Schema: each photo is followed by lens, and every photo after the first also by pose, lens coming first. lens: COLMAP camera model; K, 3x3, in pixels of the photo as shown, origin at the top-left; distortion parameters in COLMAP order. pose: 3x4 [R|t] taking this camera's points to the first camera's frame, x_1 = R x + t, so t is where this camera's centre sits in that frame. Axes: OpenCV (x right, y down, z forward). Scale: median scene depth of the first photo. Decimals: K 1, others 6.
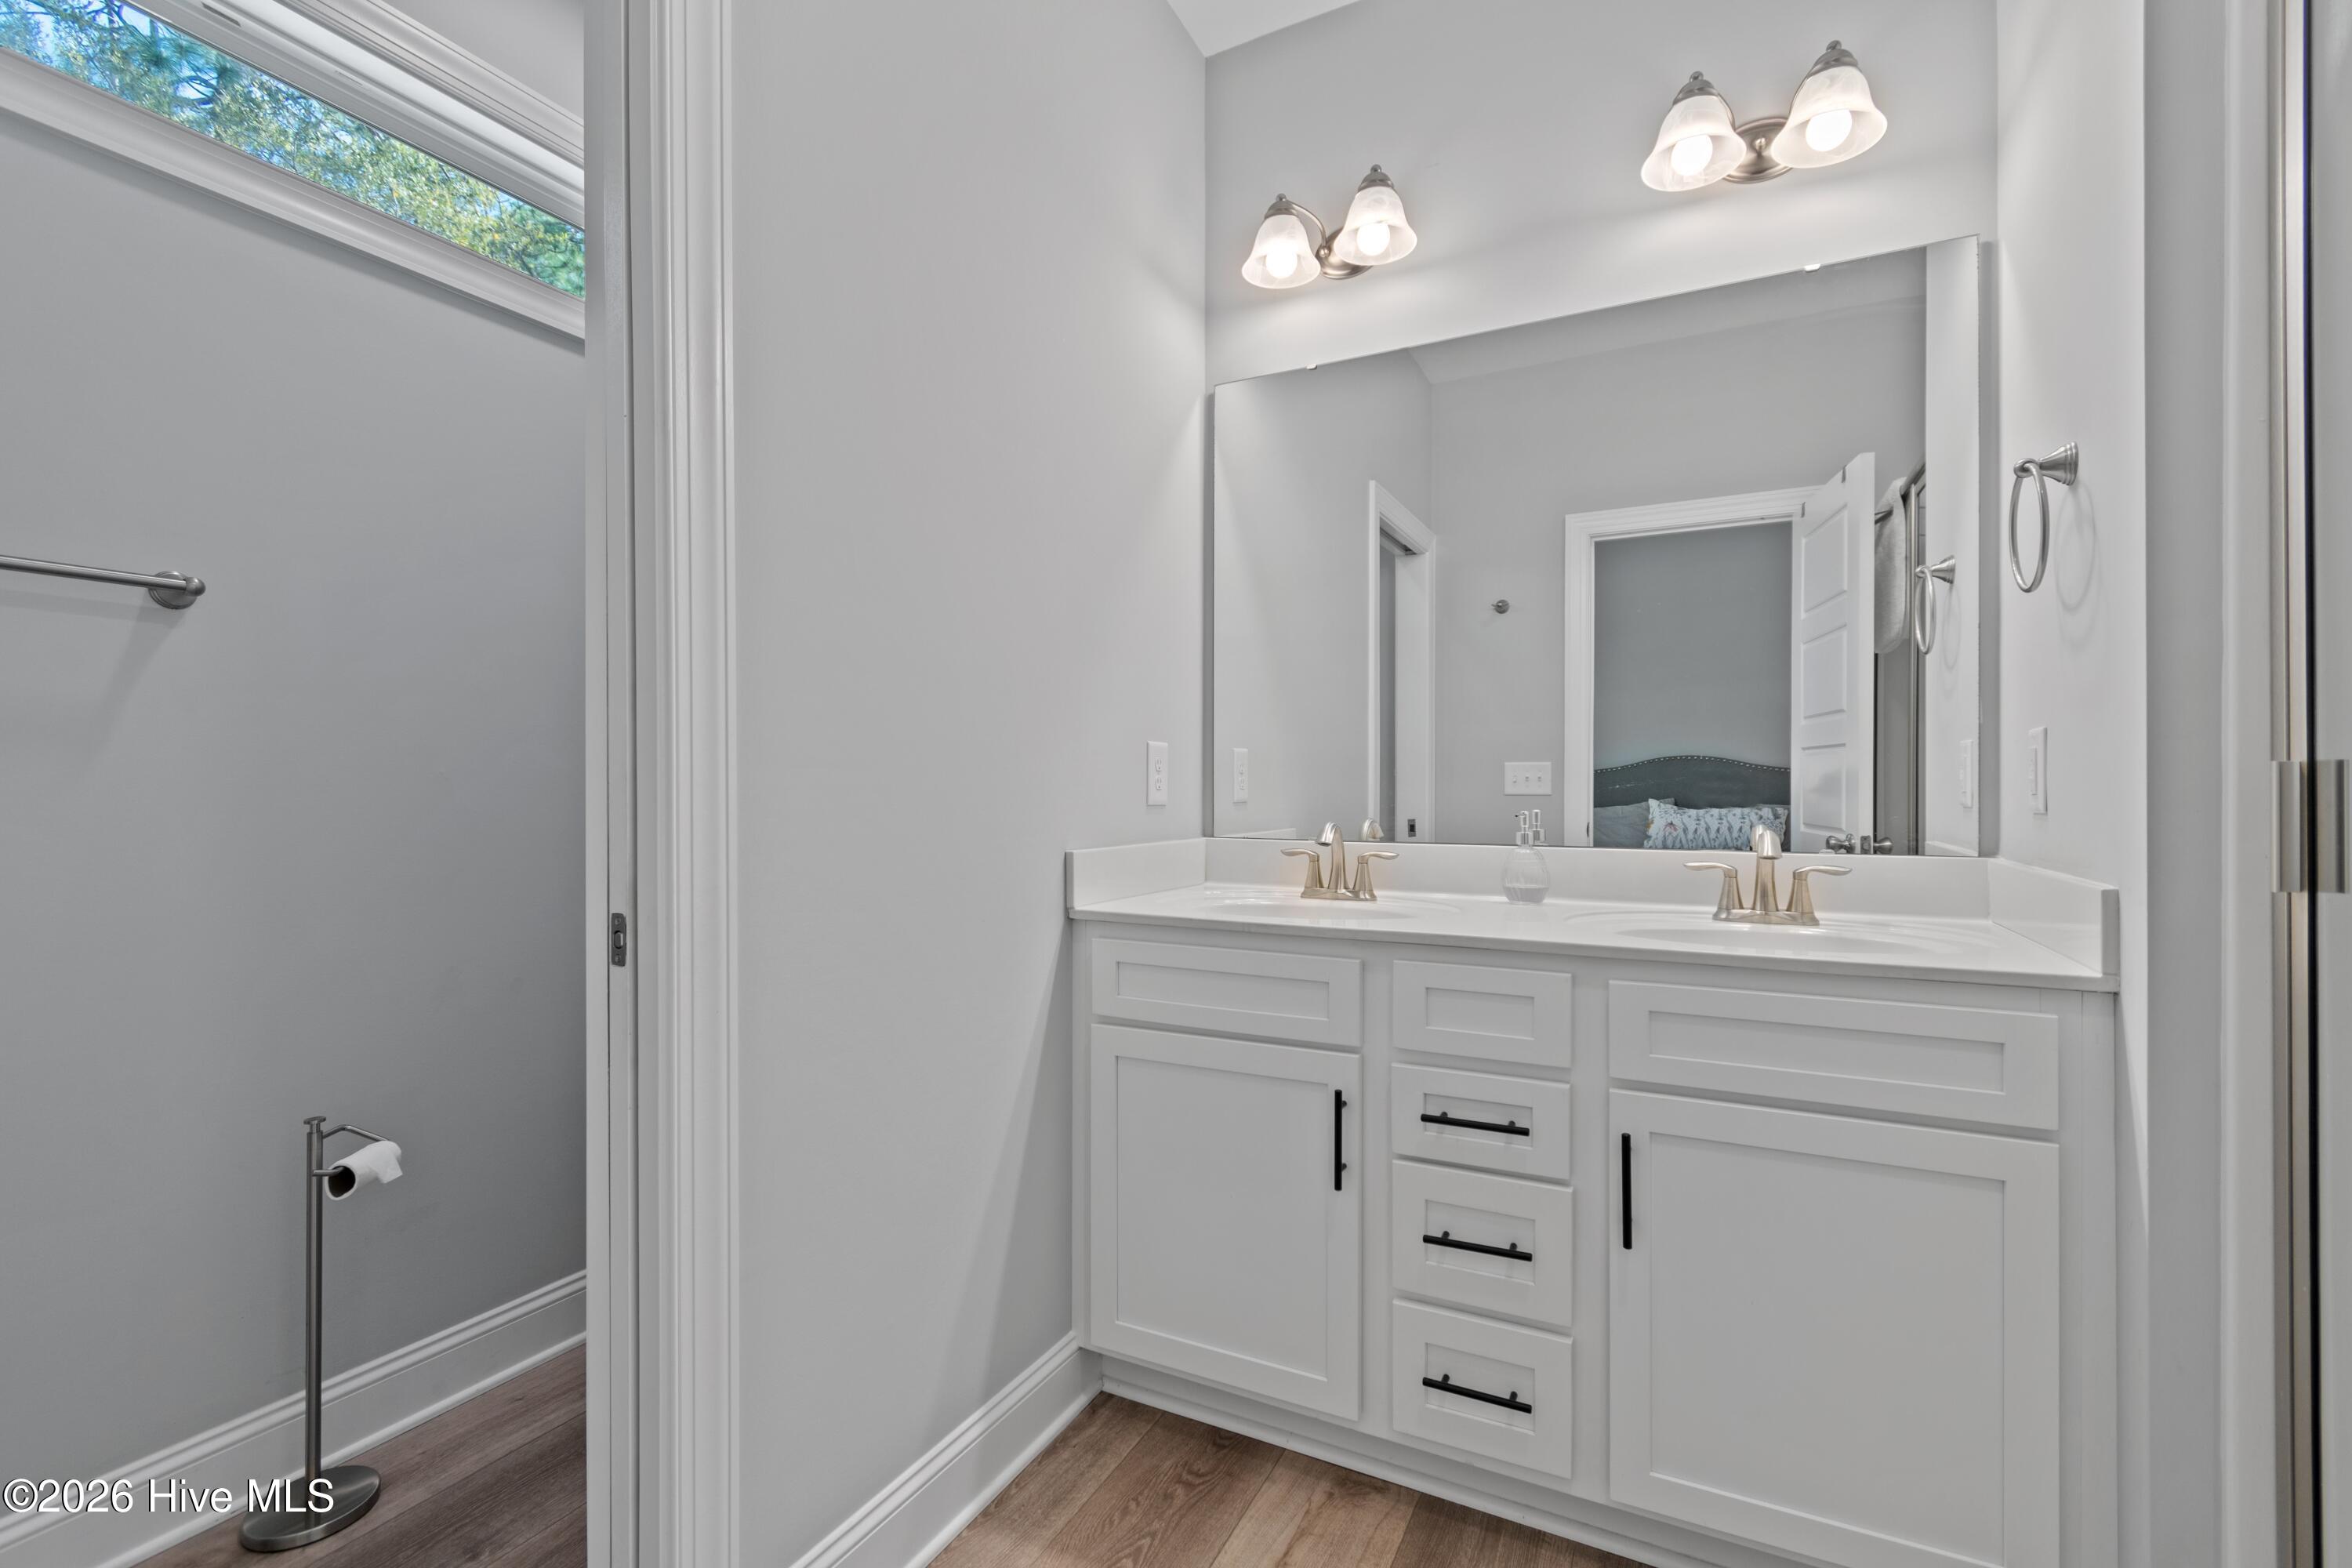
lens RADIAL K [[1036.6, 0, 1171.9], [0, 1036.6, 783.4], [0, 0, 1]] dist [0.000260, 0.000245]
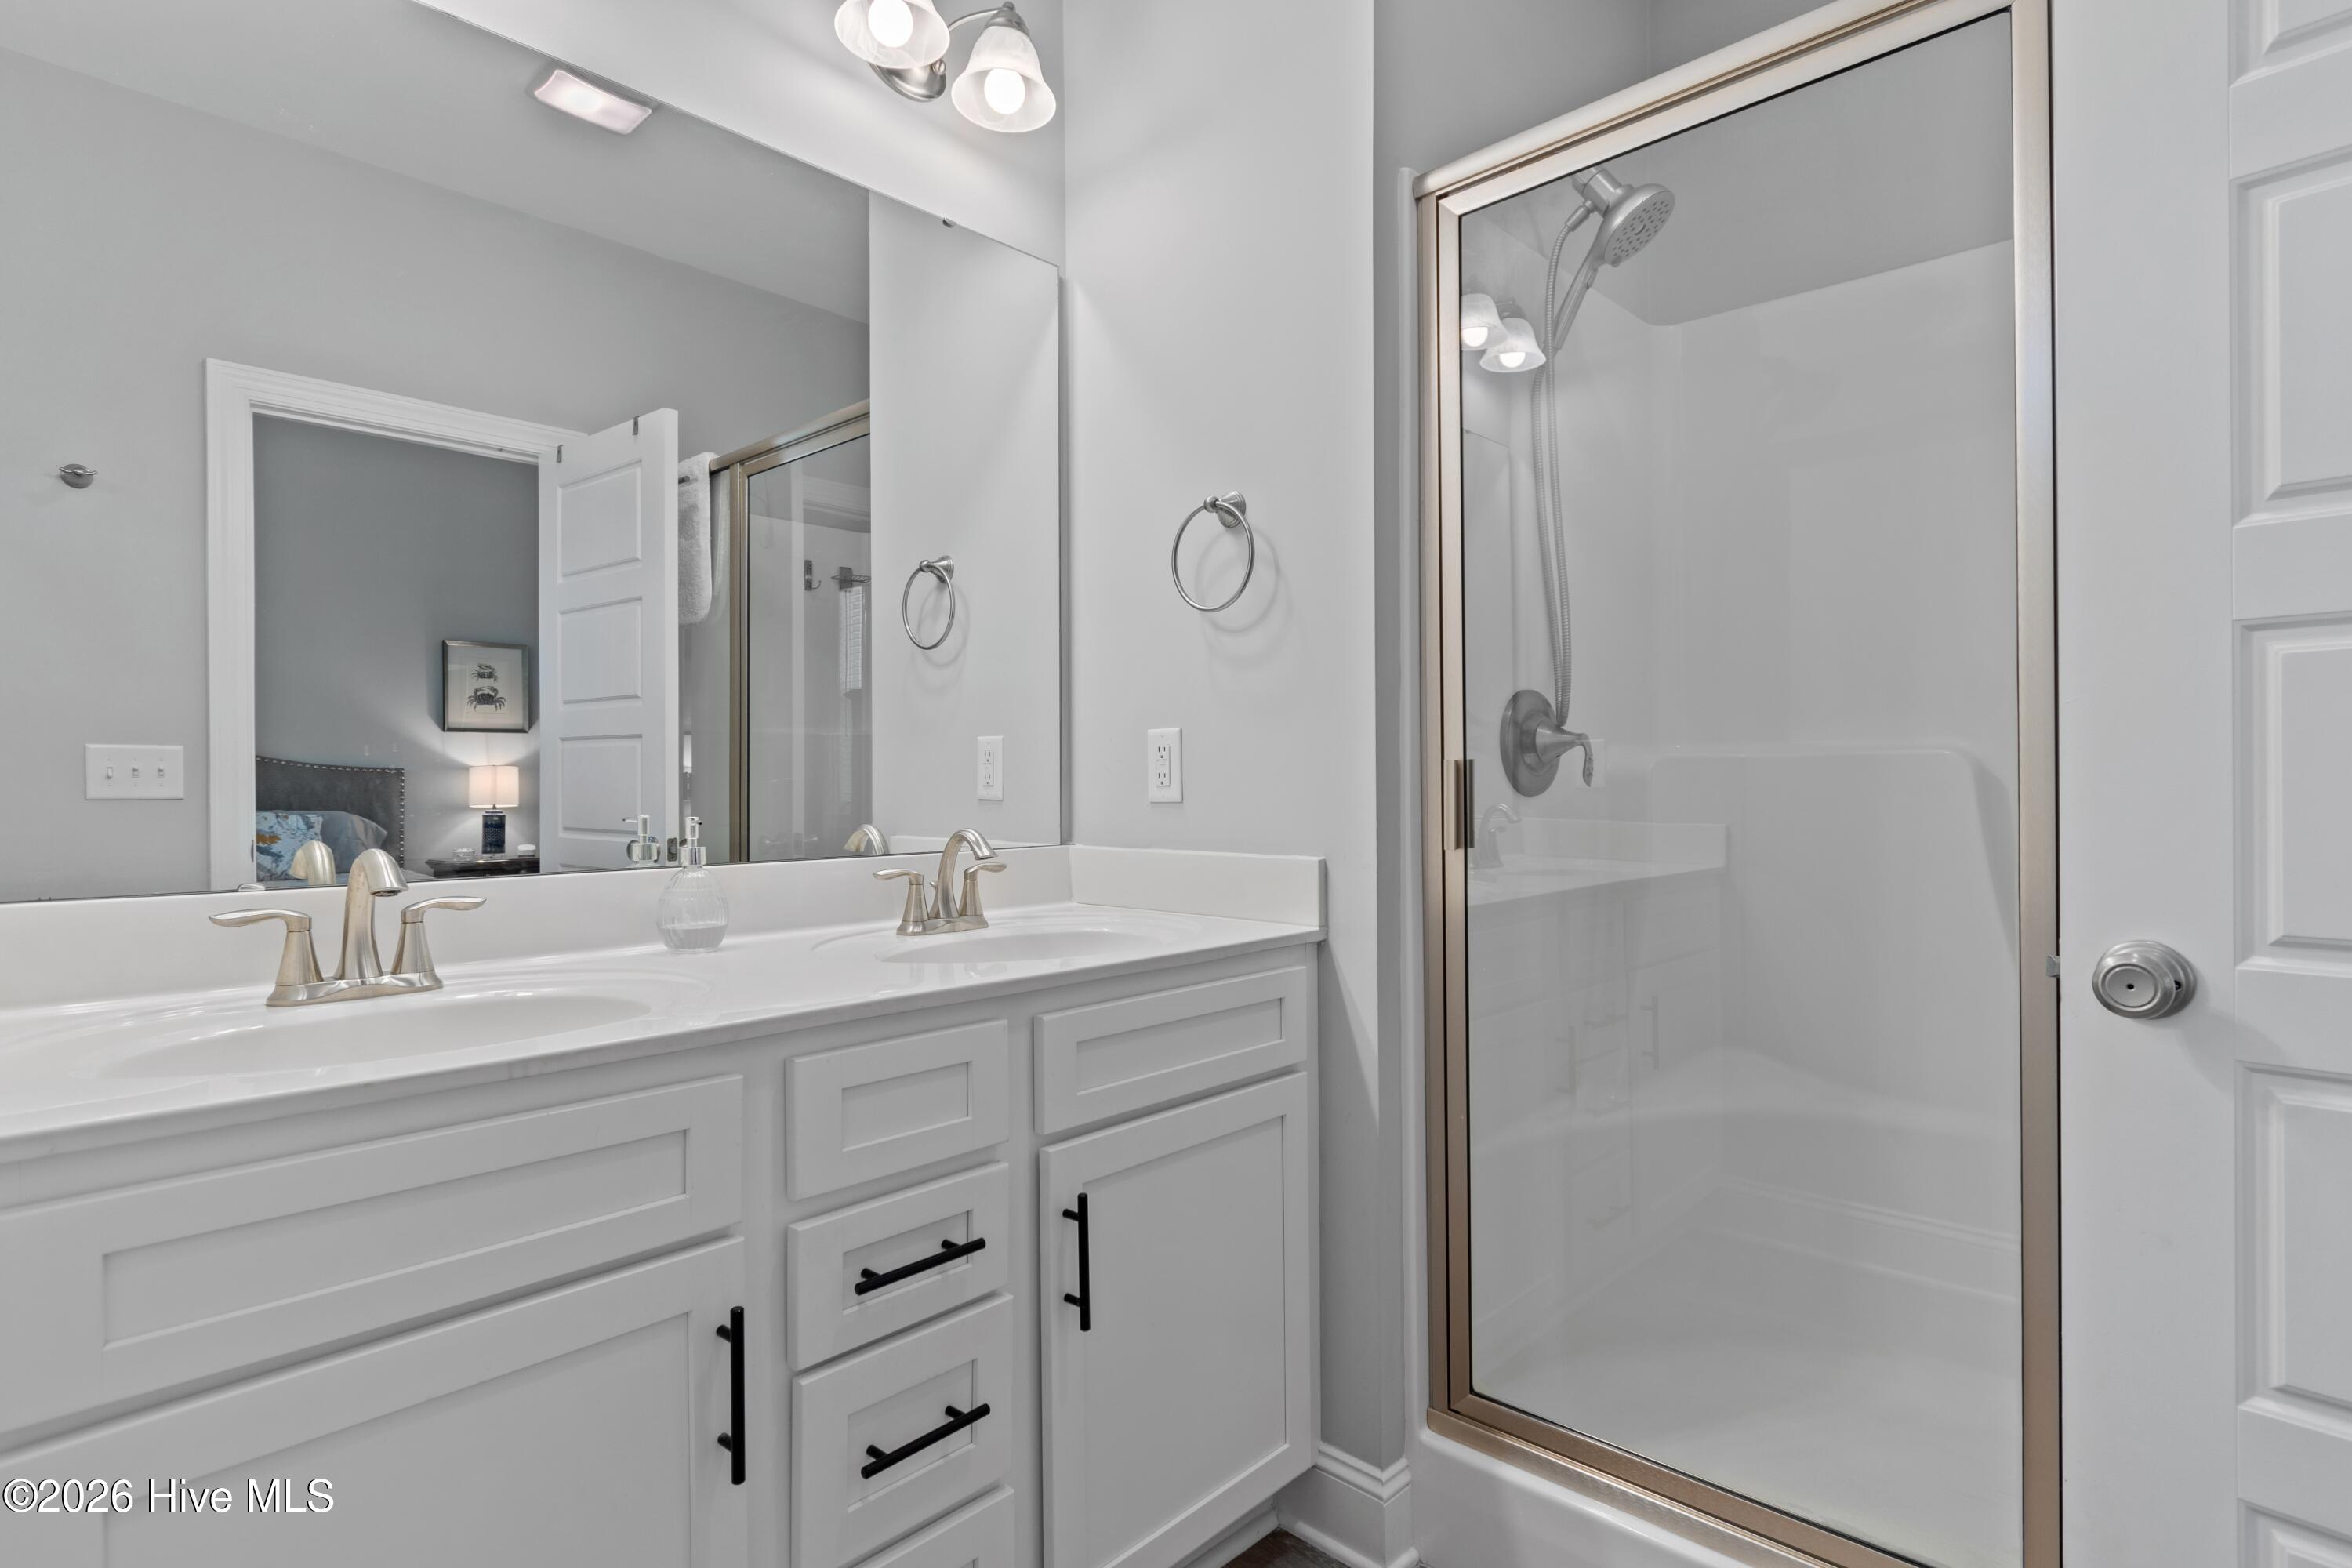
lens RADIAL K [[1203.9, 0, 1176.0], [0, 1203.9, 784.0], [0, 0, 1]] dist [-0.012536, -0.000183]
pose [[0.269408, -0.004161, 0.963017, -0.334863], [0.002828, 0.999990, 0.003529, 0.003457], [-0.963022, 0.001773, 0.269418, 0.474007]]
